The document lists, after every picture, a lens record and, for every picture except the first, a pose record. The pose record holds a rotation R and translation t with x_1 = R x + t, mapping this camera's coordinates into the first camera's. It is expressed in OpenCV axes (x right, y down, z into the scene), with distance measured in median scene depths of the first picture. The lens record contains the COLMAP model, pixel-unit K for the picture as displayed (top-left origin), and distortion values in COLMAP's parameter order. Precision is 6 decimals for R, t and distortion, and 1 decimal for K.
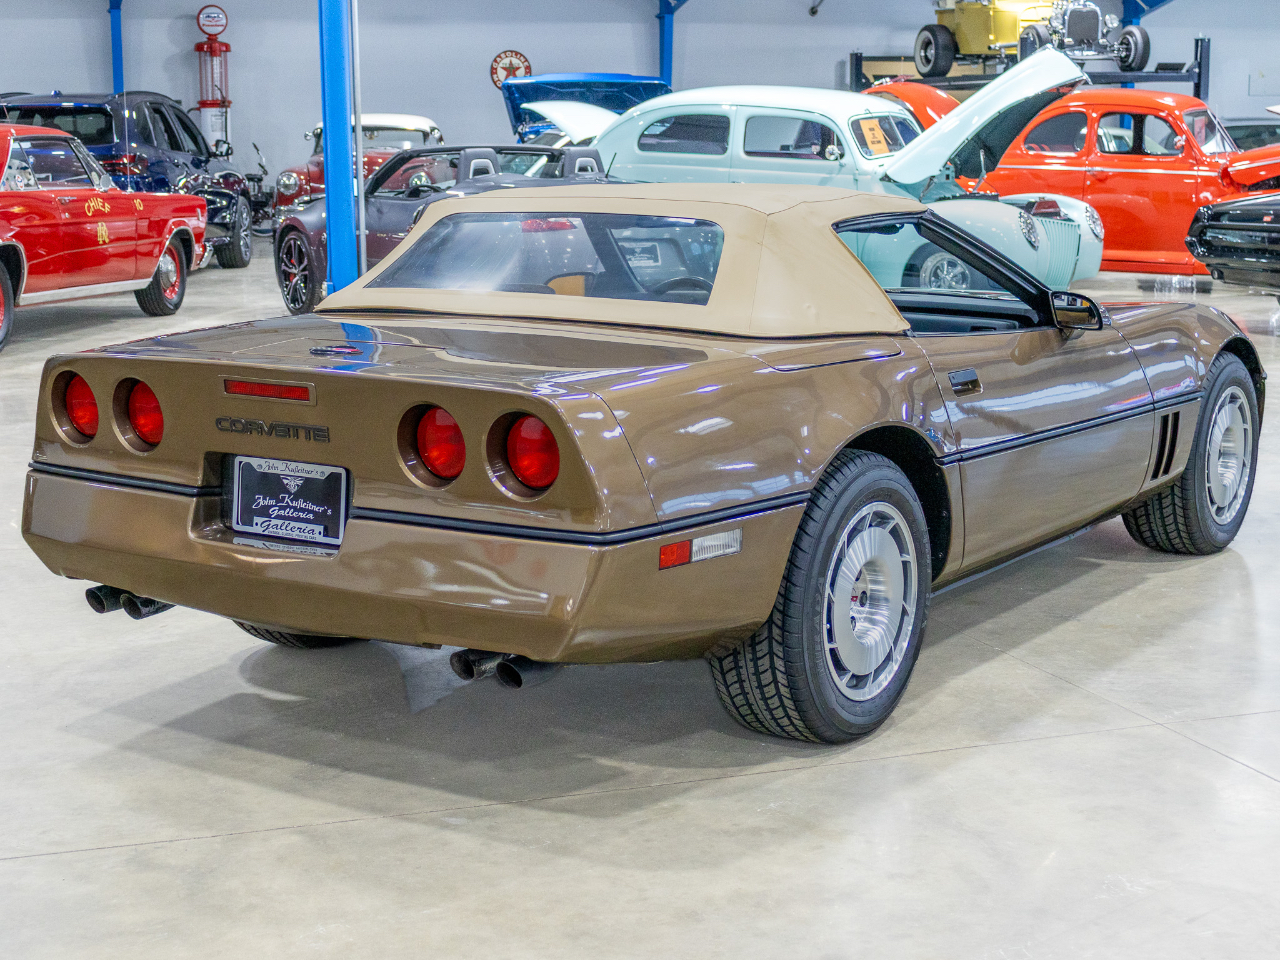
lens RADIAL K [[2221.1, 0, 645.6], [0, 2221.1, 483.7], [0, 0, 1]] dist [-0.004906, -0.182472]
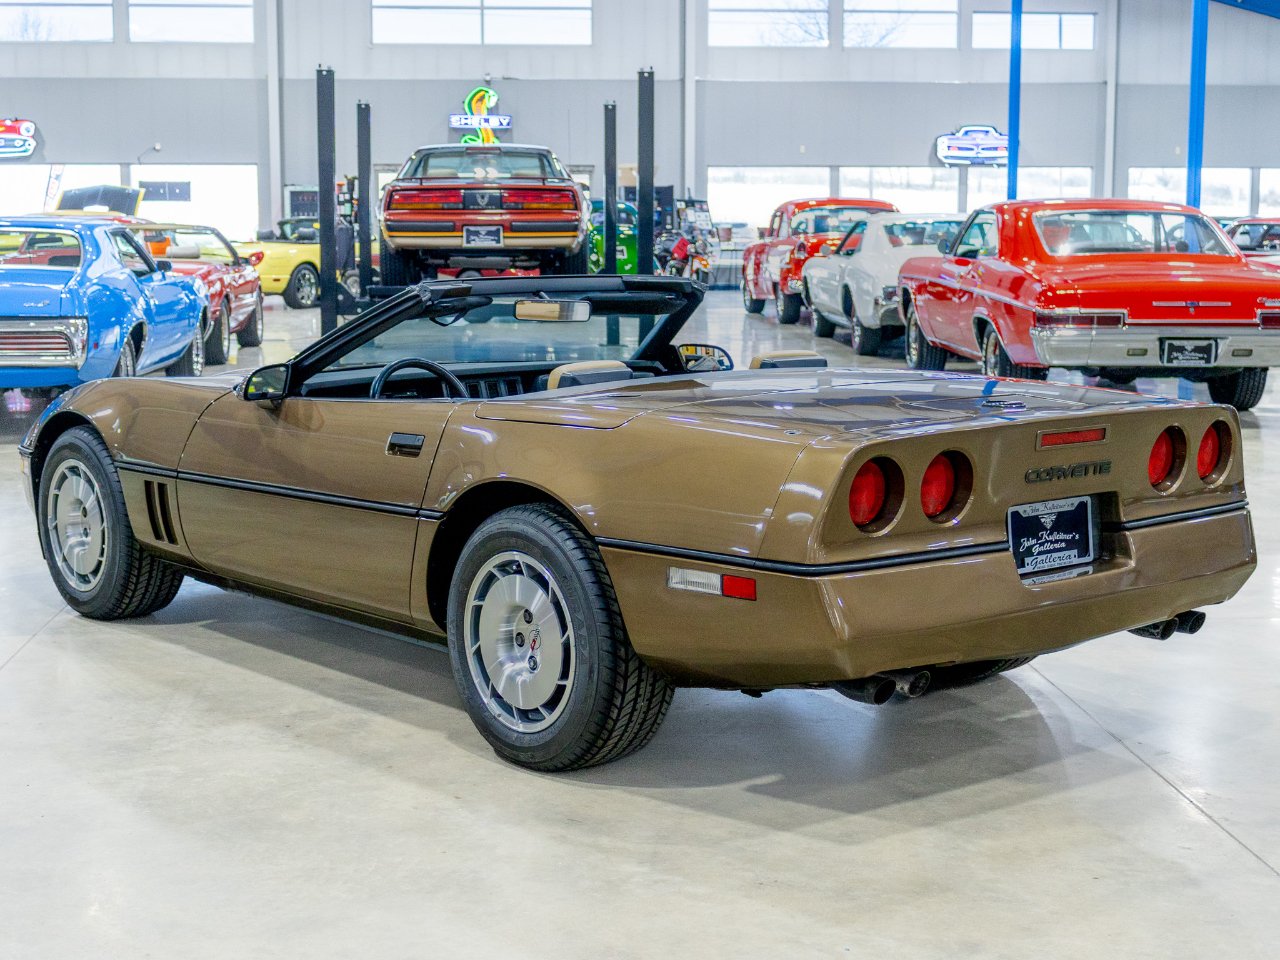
lens RADIAL K [[2221.1, 0, 645.6], [0, 2221.1, 483.7], [0, 0, 1]] dist [-0.004906, -0.182472]
pose [[0.186834, -0.112957, 0.975876, -0.857510], [0.153072, 0.984582, 0.084659, -0.096207], [-0.970393, 0.133562, 0.201244, 0.635715]]
